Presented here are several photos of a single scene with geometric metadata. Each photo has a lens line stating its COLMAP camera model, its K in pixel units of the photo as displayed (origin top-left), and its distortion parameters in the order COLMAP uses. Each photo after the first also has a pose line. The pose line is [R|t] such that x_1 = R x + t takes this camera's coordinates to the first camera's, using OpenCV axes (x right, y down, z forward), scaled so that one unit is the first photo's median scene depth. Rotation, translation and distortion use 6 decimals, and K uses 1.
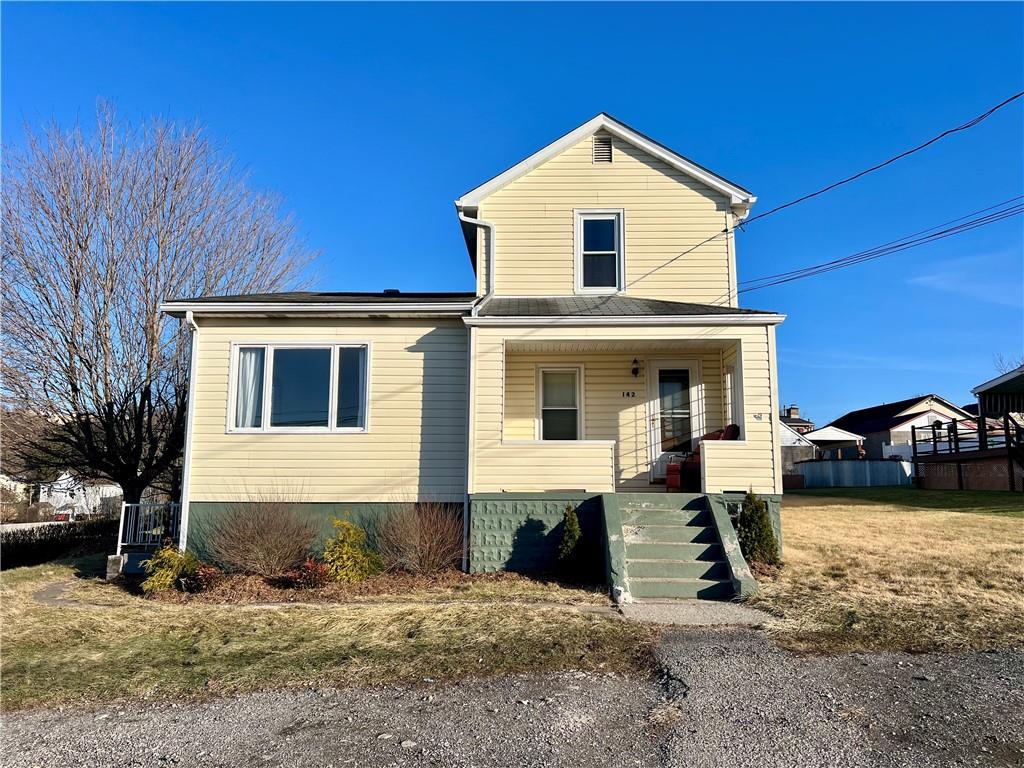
lens RADIAL K [[761.4, 0, 517.0], [0, 761.4, 383.6], [0, 0, 1]] dist [0.098066, -0.017141]
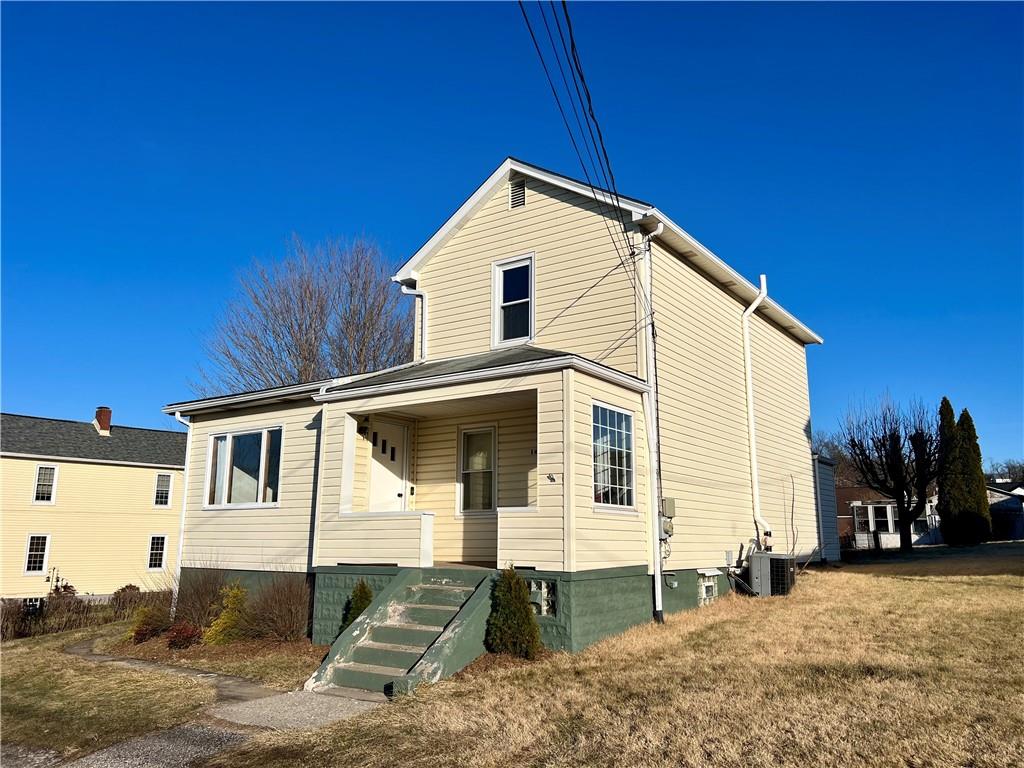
lens RADIAL K [[761.4, 0, 517.1], [0, 761.4, 384.7], [0, 0, 1]] dist [0.098066, -0.017141]
pose [[0.835348, -0.108755, -0.538856, 0.611672], [0.080630, 0.993873, -0.075594, 0.000932], [0.543776, 0.019699, 0.838999, 0.218368]]
